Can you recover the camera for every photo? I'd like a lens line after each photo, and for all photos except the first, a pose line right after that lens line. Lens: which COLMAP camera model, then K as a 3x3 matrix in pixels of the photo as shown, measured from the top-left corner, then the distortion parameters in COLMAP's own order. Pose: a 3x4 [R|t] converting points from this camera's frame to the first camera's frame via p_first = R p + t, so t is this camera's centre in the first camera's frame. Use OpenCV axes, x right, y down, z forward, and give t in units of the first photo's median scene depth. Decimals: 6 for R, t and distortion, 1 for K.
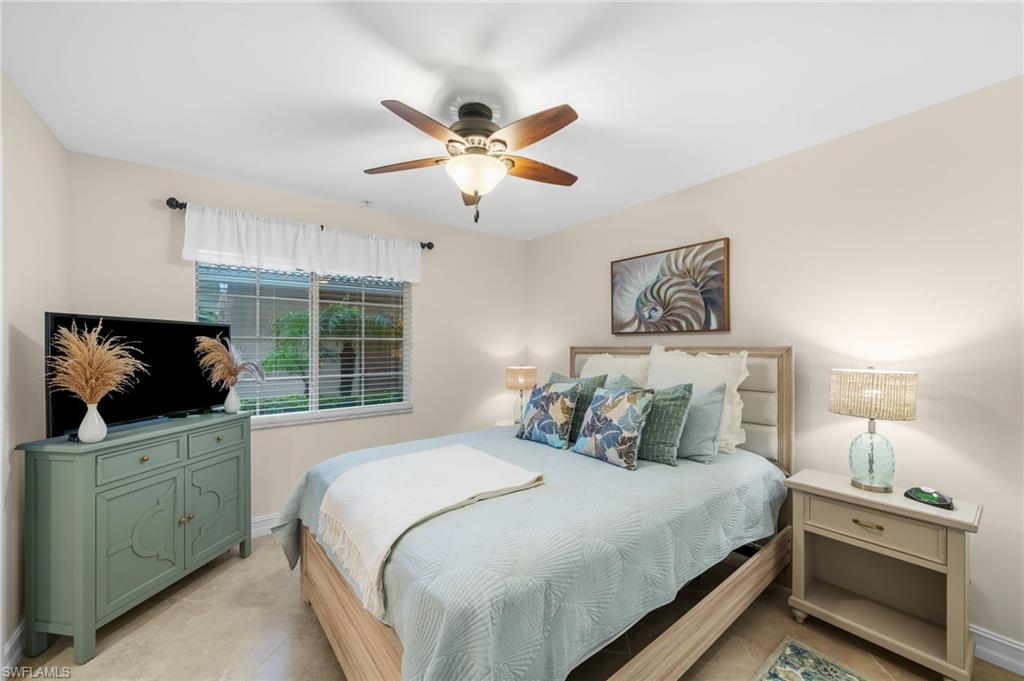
lens RADIAL K [[398.2, 0, 531.9], [0, 398.2, 344.5], [0, 0, 1]] dist [-0.003525, -0.000711]
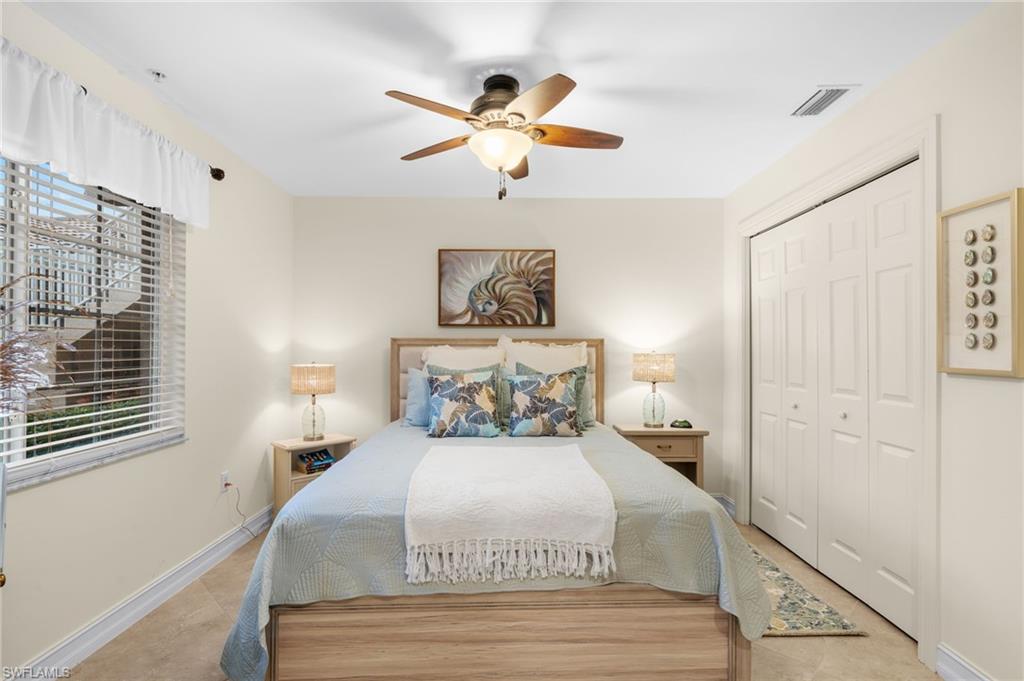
lens RADIAL K [[462.4, 0, 544.6], [0, 462.4, 347.9], [0, 0, 1]] dist [-0.002417, 0.000247]
pose [[0.591738, 0.001012, 0.806130, -0.645890], [-0.004183, 0.999990, 0.001815, 0.029150], [-0.806120, -0.004445, 0.591736, 0.174752]]
